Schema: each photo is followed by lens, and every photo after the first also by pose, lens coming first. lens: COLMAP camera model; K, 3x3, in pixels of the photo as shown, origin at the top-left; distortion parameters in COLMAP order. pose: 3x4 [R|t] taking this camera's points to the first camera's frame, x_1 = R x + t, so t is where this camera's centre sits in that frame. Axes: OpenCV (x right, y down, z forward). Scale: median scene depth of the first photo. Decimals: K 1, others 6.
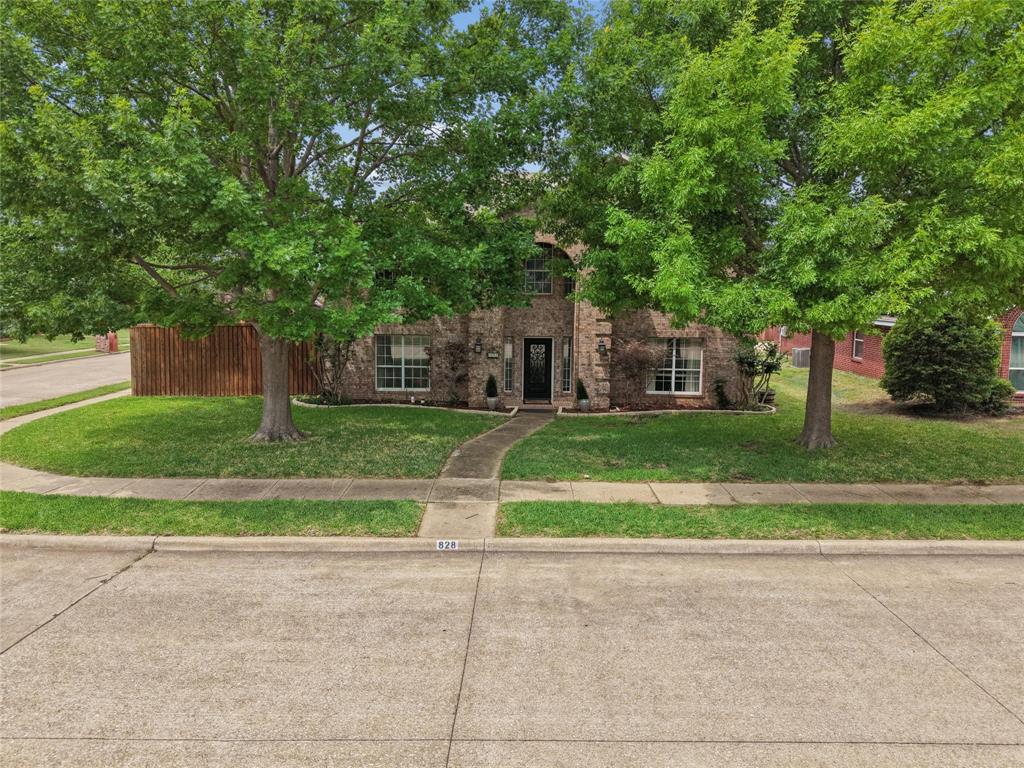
lens RADIAL K [[684.2, 0, 511.9], [0, 684.2, 372.9], [0, 0, 1]] dist [0.010978, -0.007868]
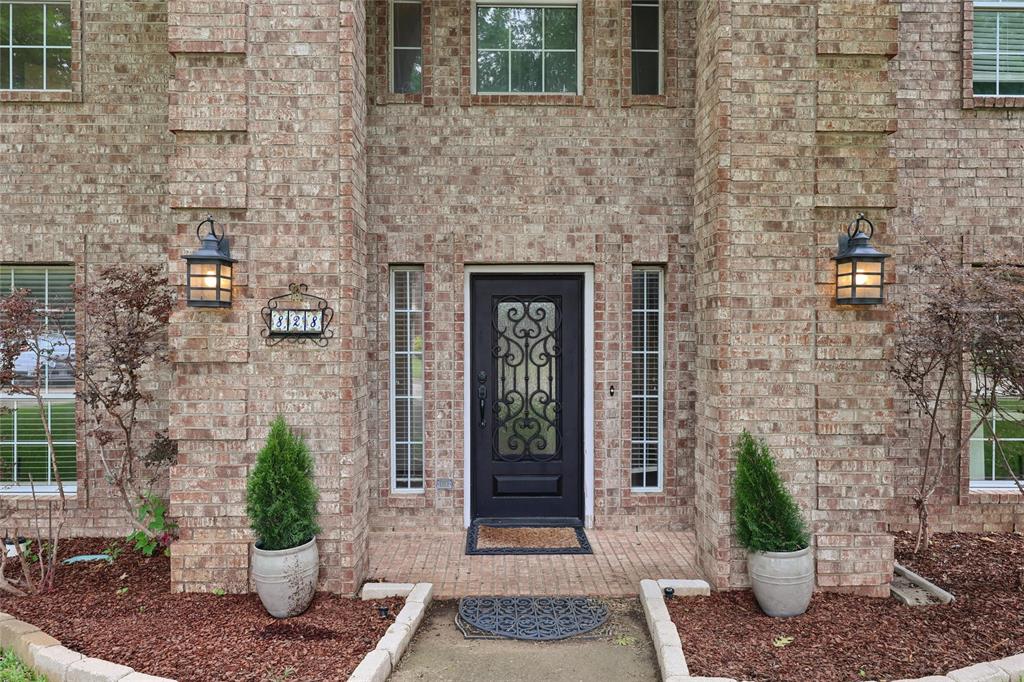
lens RADIAL K [[682.1, 0, 513.3], [0, 682.1, 347.3], [0, 0, 1]] dist [-0.005436, -0.000871]
pose [[0.999701, -0.011159, 0.021753, 0.028673], [0.013630, 0.993045, -0.116947, 0.004633], [-0.020296, 0.117208, 0.992900, 0.783492]]
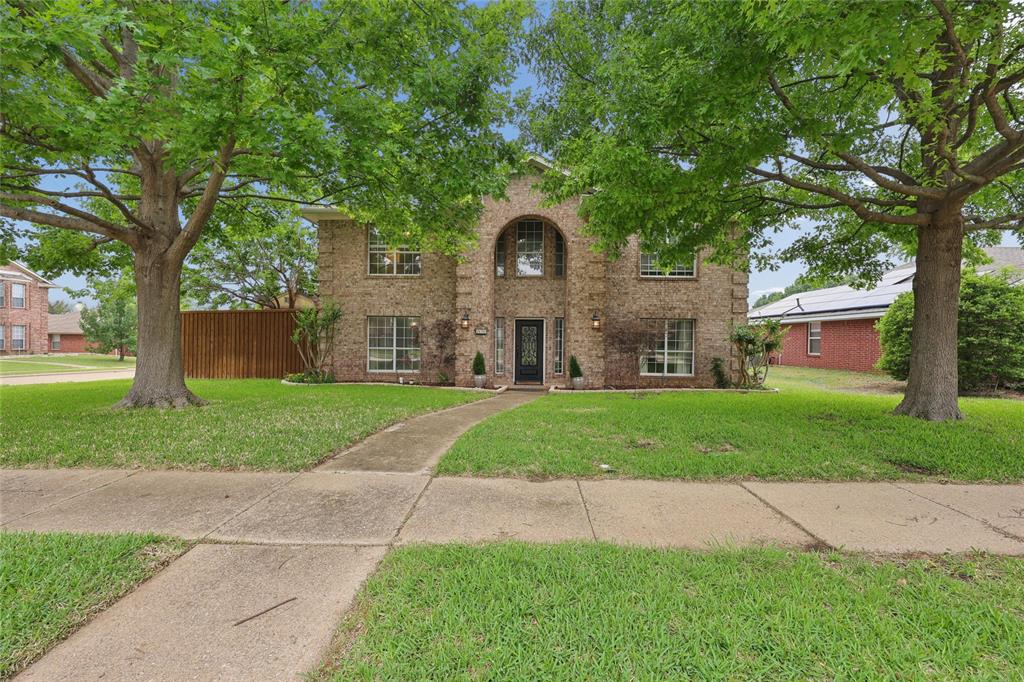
lens RADIAL K [[416.3, 0, 512.2], [0, 416.3, 348.8], [0, 0, 1]] dist [-0.002324, 0.000423]
pose [[0.999779, -0.000199, -0.021021, 0.027013], [-0.002025, 0.994394, -0.105715, 0.057796], [0.020924, 0.105734, 0.994174, 0.411789]]
